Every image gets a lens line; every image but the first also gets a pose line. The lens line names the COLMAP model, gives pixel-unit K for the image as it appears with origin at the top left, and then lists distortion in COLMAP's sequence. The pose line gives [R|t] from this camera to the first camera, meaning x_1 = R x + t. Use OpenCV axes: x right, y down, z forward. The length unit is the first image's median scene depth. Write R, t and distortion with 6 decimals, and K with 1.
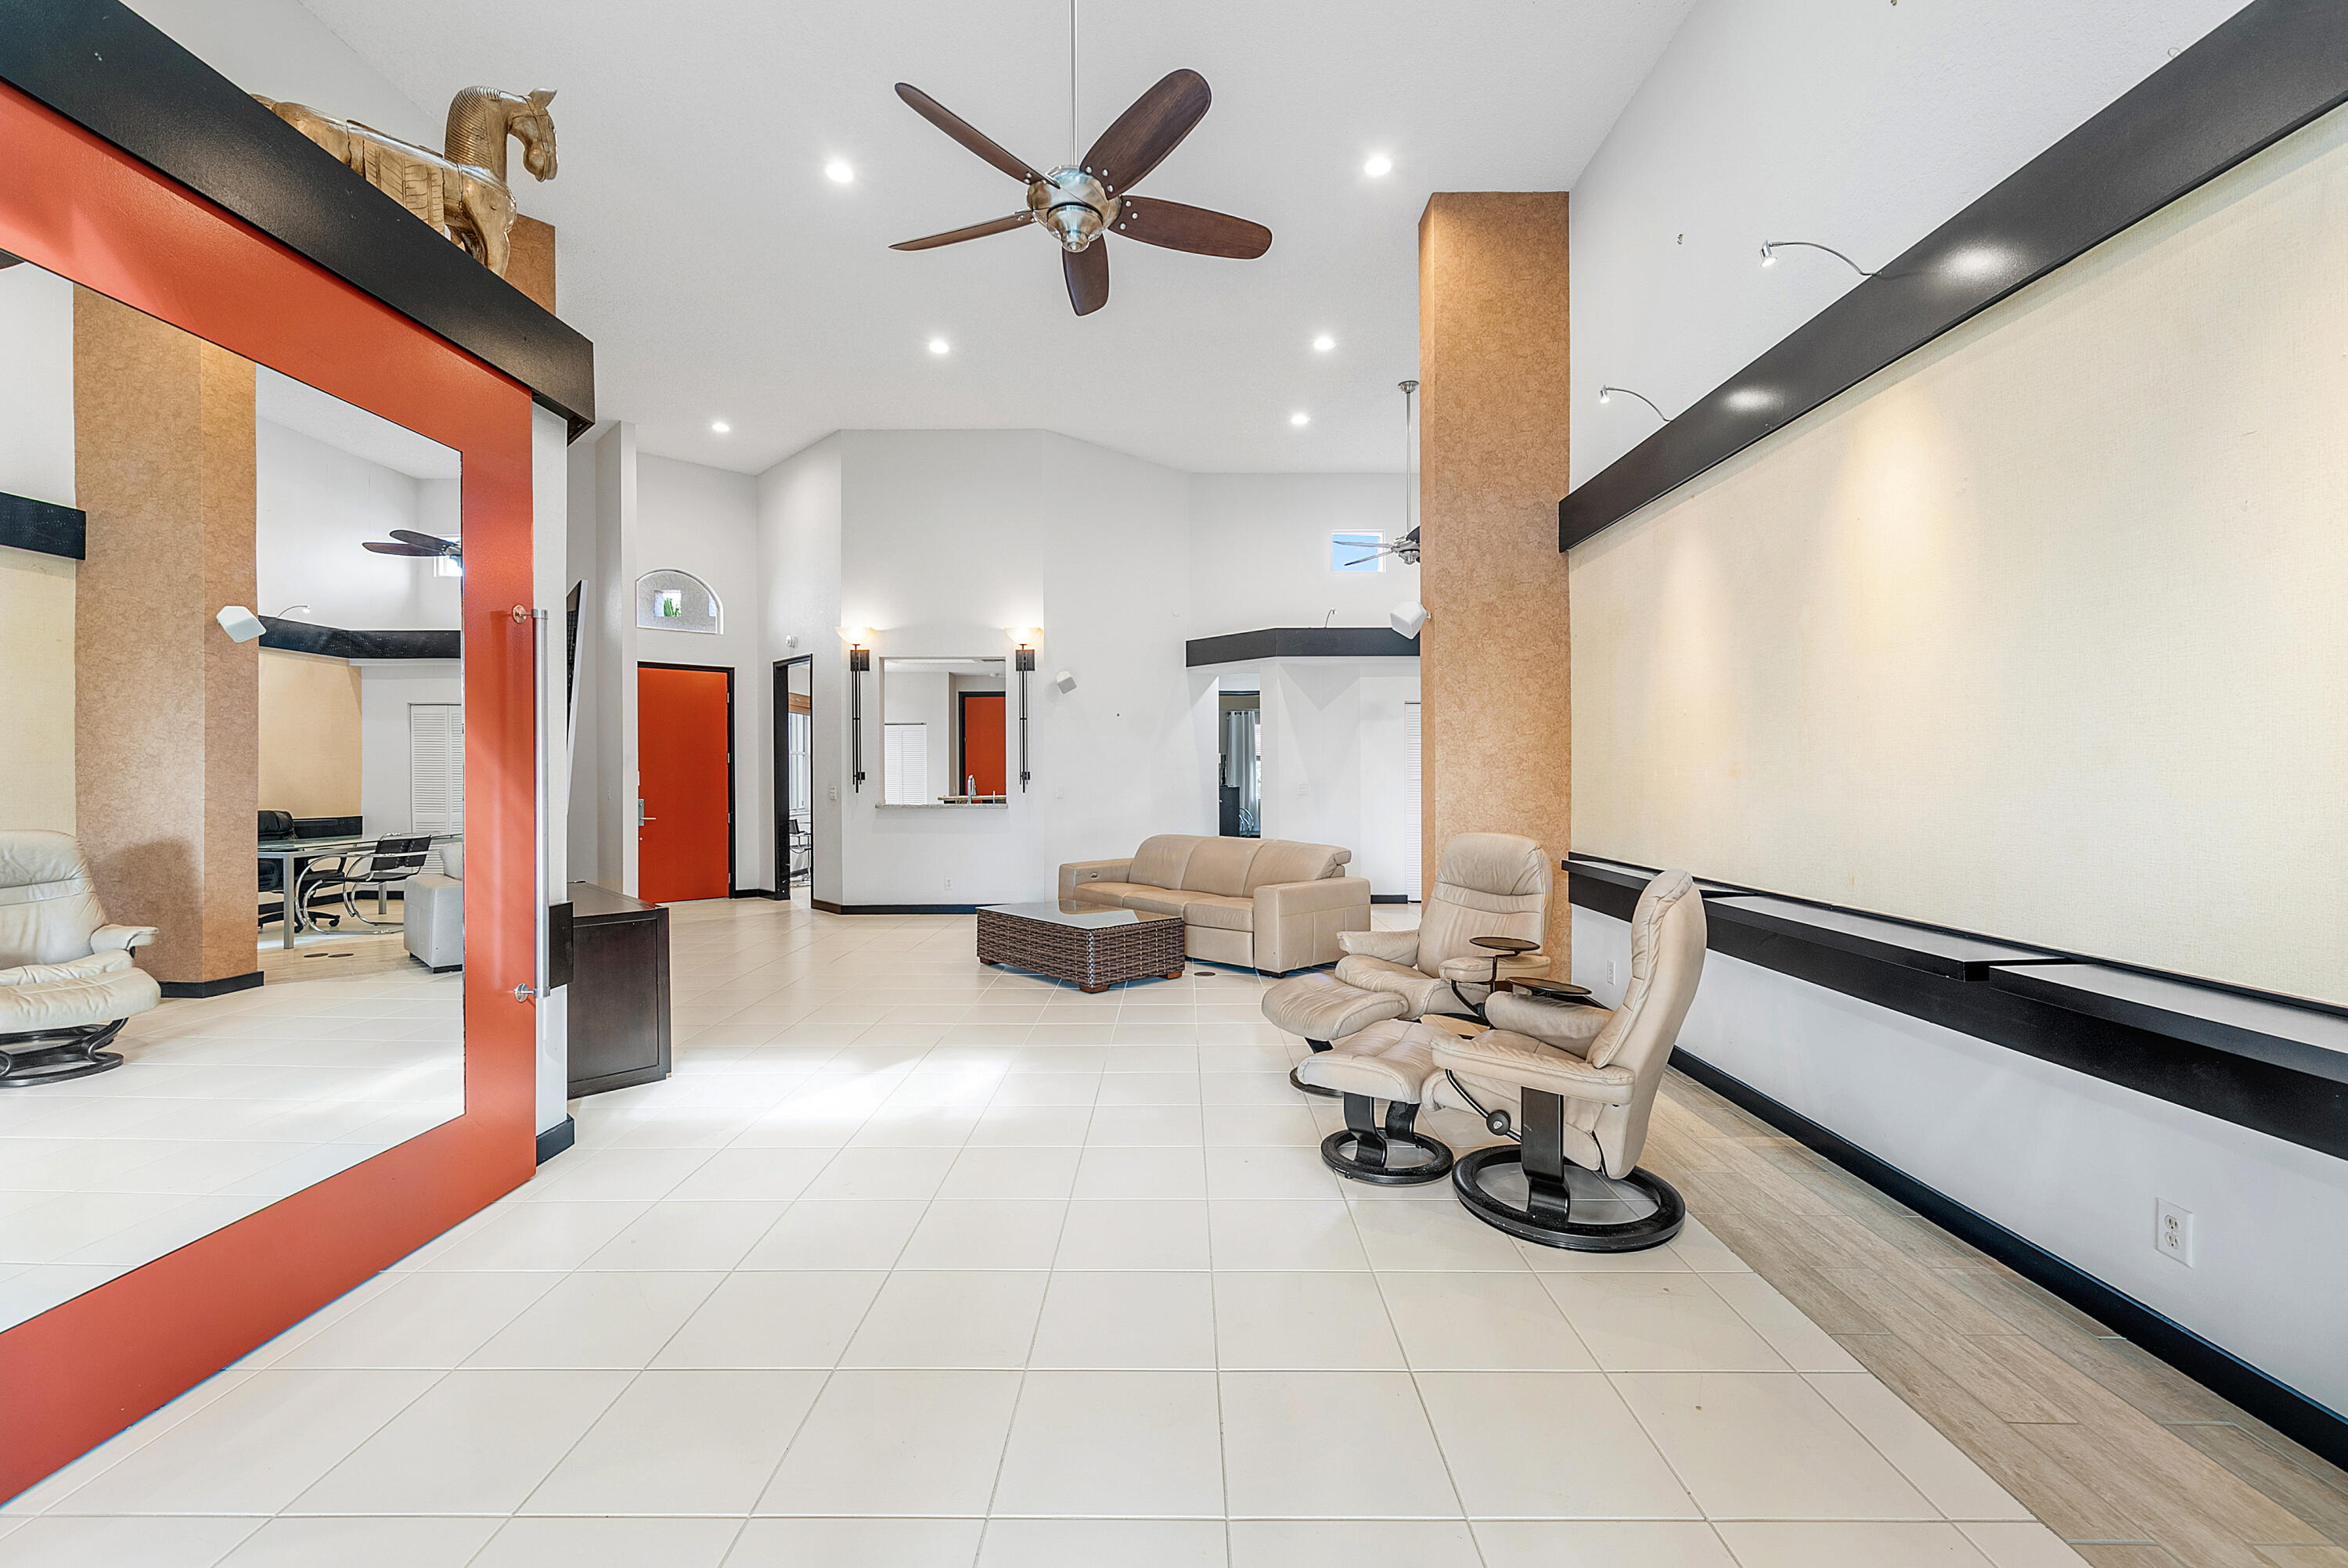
lens RADIAL K [[950.7, 0, 1189.6], [0, 950.7, 779.0], [0, 0, 1]] dist [0.000415, 0.000180]
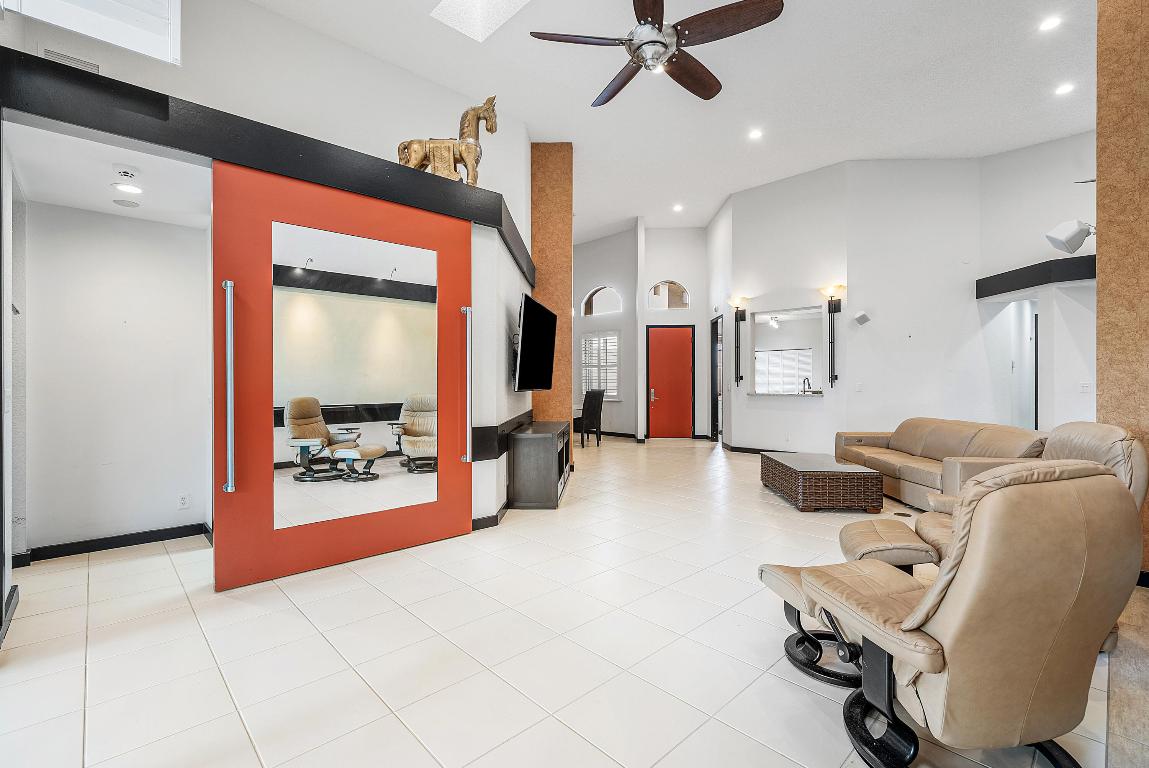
lens RADIAL K [[511.7, 0, 582.7], [0, 511.7, 383.2], [0, 0, 1]] dist [-0.003256, 0.000653]
pose [[0.696390, 0.003873, -0.717653, 0.156486], [-0.002957, 0.999992, 0.002527, 0.005552], [0.717657, 0.000363, 0.696396, 0.086168]]
